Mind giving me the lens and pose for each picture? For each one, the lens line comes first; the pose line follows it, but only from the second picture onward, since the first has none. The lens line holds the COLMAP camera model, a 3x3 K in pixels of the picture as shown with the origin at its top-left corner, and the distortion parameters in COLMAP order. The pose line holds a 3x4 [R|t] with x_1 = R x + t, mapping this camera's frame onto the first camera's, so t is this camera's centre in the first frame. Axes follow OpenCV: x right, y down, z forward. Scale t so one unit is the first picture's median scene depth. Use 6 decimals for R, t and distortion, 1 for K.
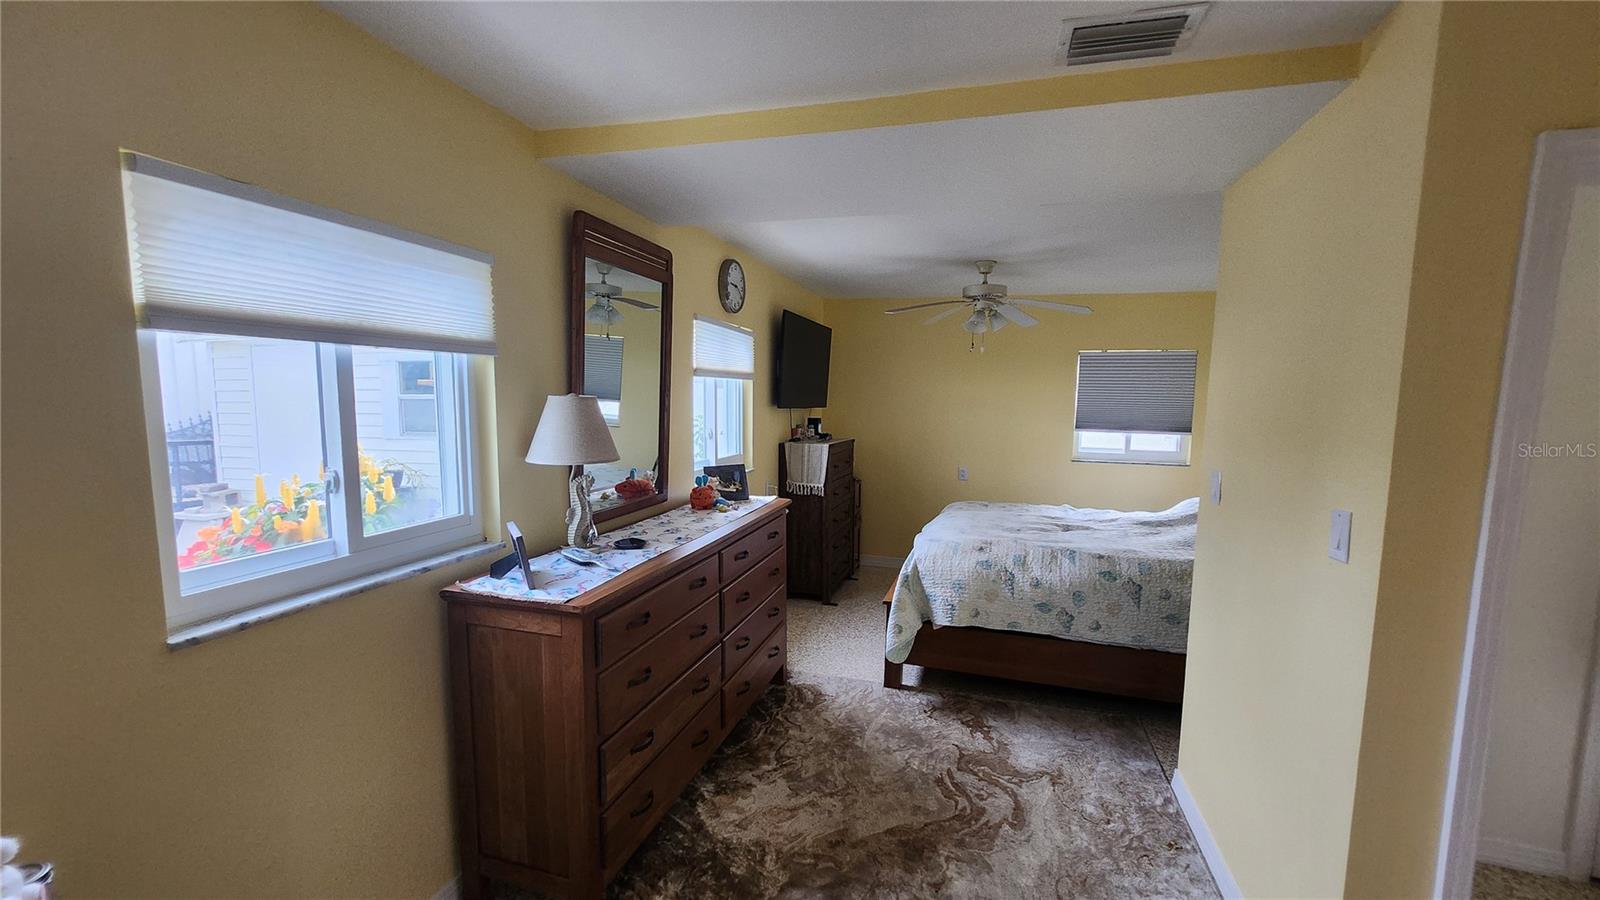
lens RADIAL K [[630.1, 0, 796.9], [0, 630.1, 462.3], [0, 0, 1]] dist [-0.002189, 0.000043]
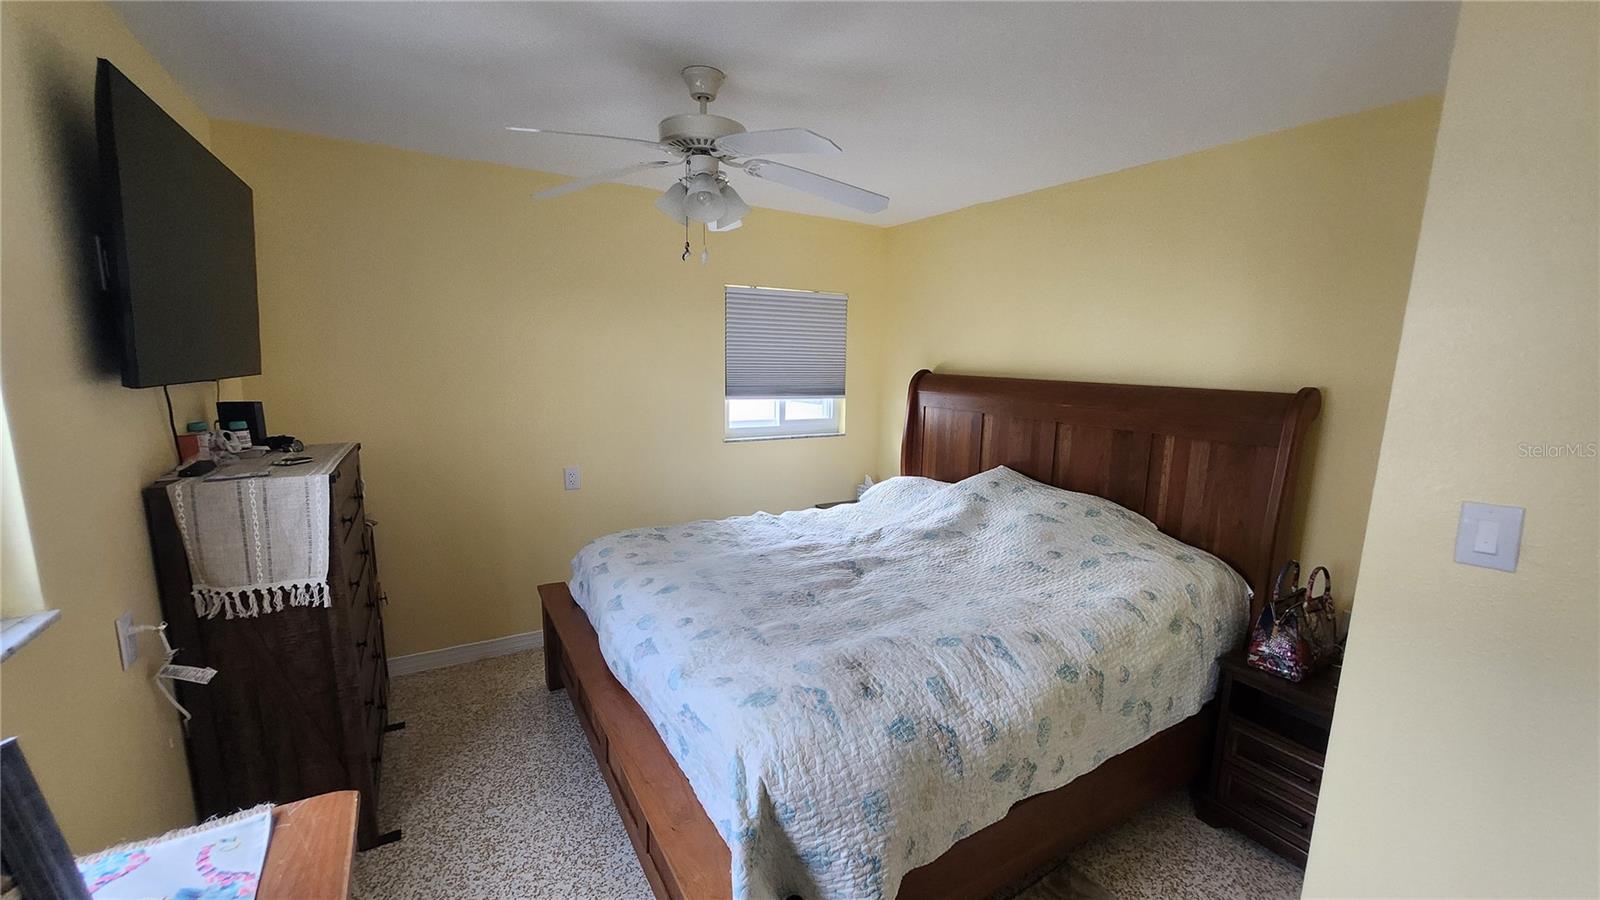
lens RADIAL K [[630.1, 0, 796.9], [0, 630.1, 462.3], [0, 0, 1]] dist [-0.002189, 0.000043]
pose [[0.666873, -0.128769, 0.733961, -0.037883], [0.072467, 0.991494, 0.108108, -0.053174], [-0.741639, -0.018906, 0.670533, 0.486537]]
